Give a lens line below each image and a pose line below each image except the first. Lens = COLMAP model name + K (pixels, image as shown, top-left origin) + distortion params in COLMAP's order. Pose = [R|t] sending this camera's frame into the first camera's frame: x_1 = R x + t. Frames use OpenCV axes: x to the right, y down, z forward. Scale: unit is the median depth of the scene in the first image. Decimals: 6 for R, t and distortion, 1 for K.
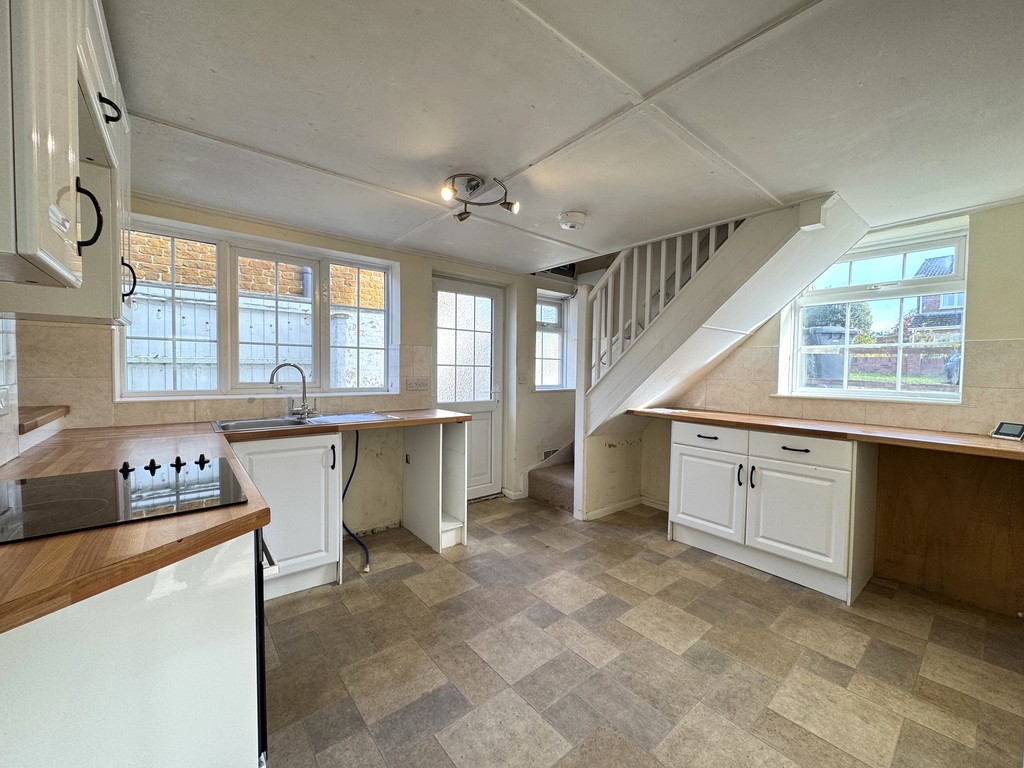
lens RADIAL K [[407.5, 0, 511.6], [0, 407.5, 384.5], [0, 0, 1]] dist [-0.001484, 0.000493]
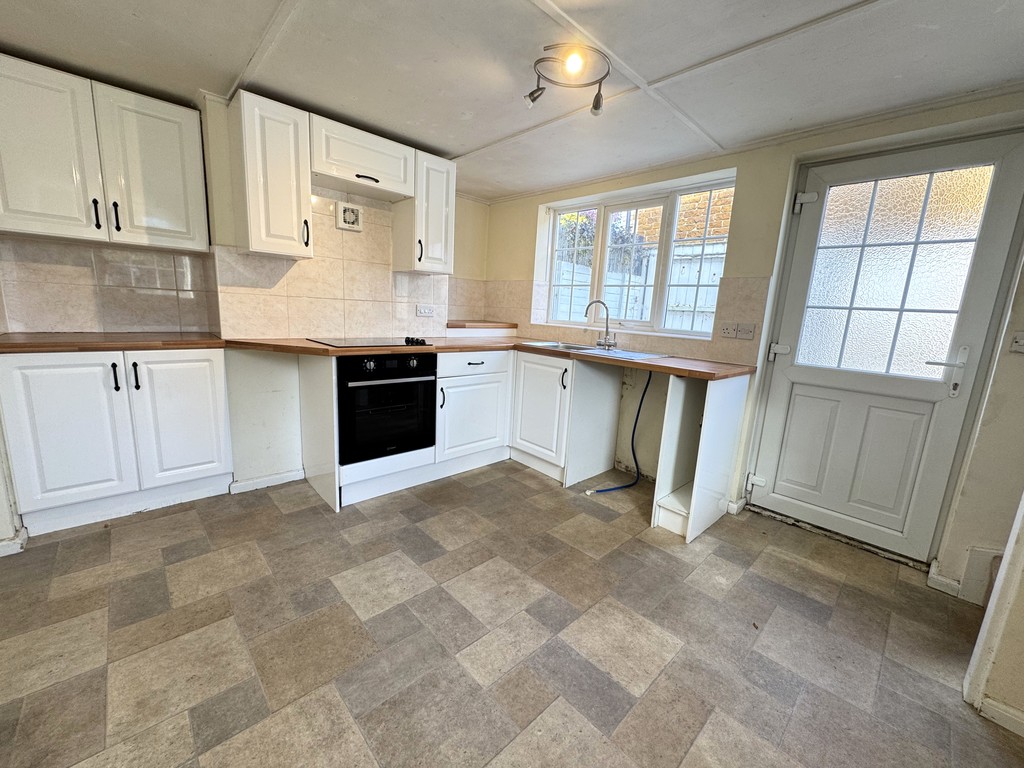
lens RADIAL K [[407.5, 0, 516.0], [0, 407.5, 384.4], [0, 0, 1]] dist [-0.001484, 0.000493]
pose [[0.076300, 0.176375, -0.981361, 0.659310], [-0.089429, 0.981474, 0.169443, 0.008002], [0.993066, 0.074834, 0.090659, 0.712282]]
